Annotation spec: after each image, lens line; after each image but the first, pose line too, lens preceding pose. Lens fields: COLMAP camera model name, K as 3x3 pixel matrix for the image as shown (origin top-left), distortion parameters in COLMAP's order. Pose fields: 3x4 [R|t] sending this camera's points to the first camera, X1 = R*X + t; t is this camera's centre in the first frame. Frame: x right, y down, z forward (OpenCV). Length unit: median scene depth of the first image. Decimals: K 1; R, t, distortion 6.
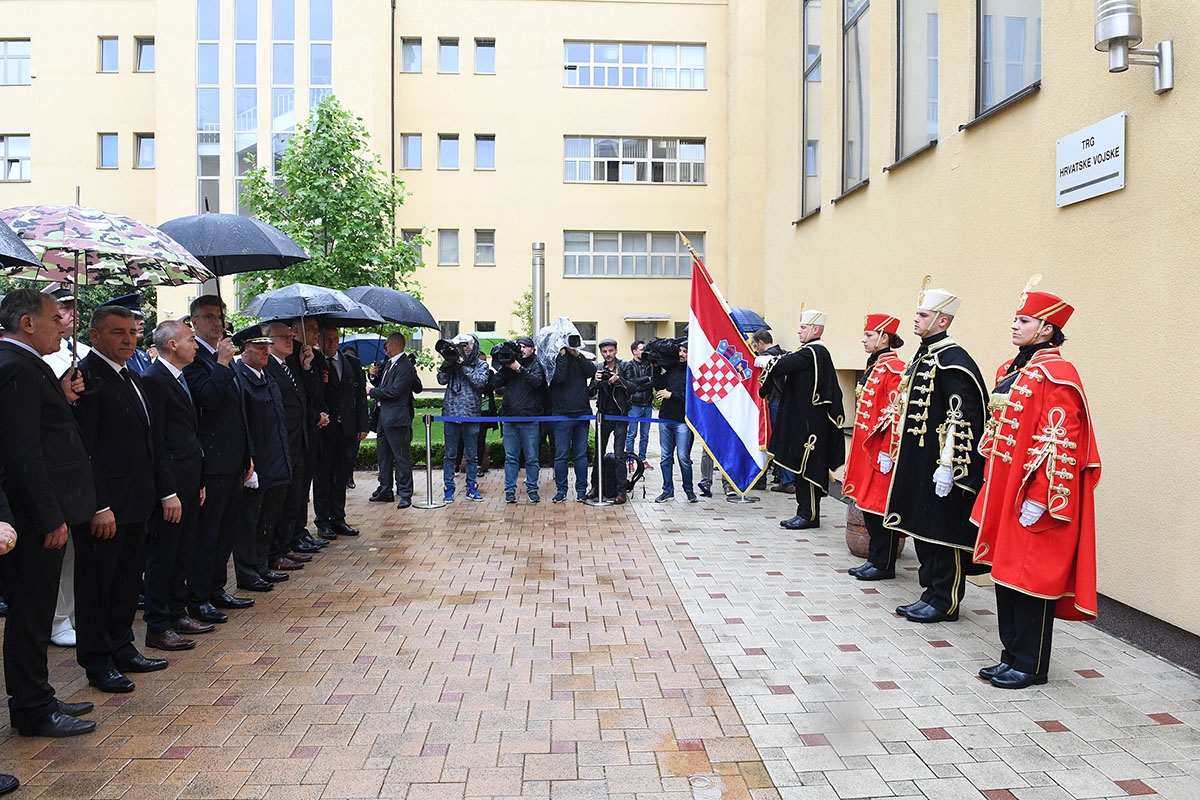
lens RADIAL K [[882.3, 0, 600.0], [0, 882.3, 400.0], [0, 0, 1]] dist [-0.004555, -0.001995]
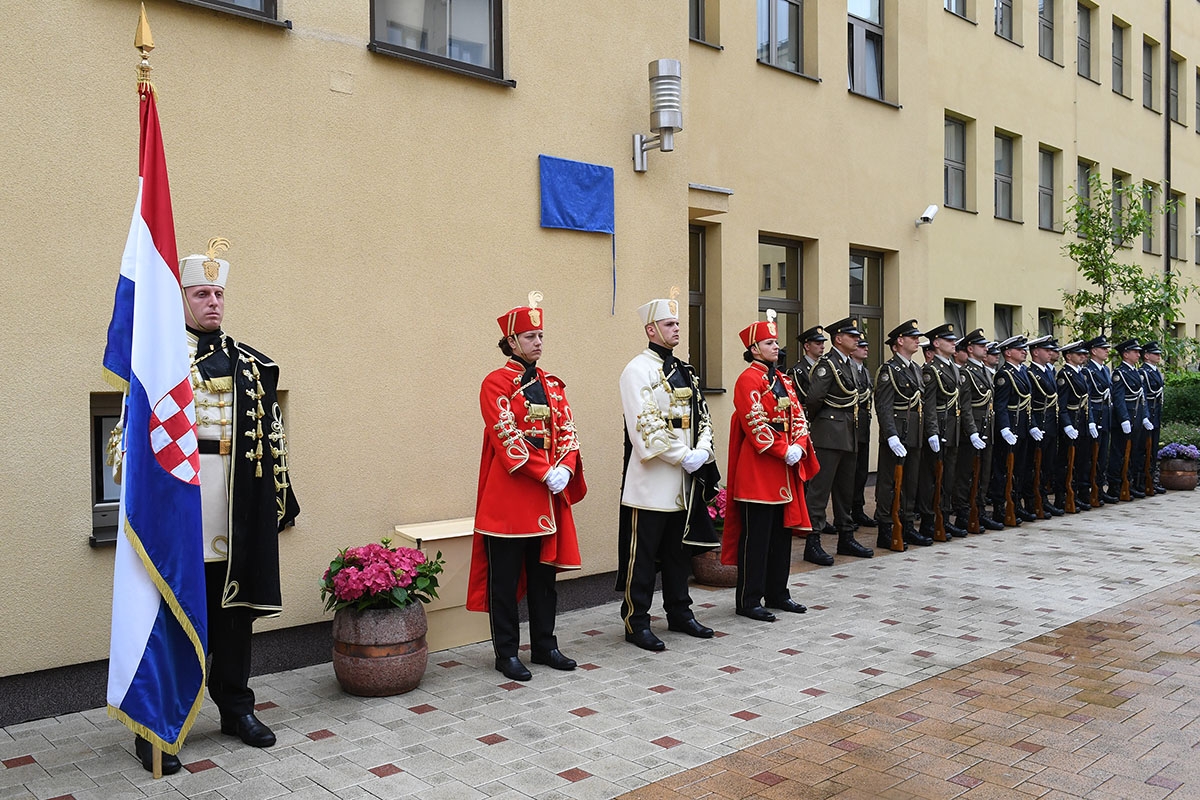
lens RADIAL K [[1049.5, 0, 600.0], [0, 1049.5, 400.0], [0, 0, 1]] dist [-0.002009, -0.002086]
pose [[-0.658874, -0.010976, 0.752173, -0.478234], [0.038181, 0.998117, 0.048011, -0.075470], [-0.751284, 0.060352, -0.657214, 1.926028]]
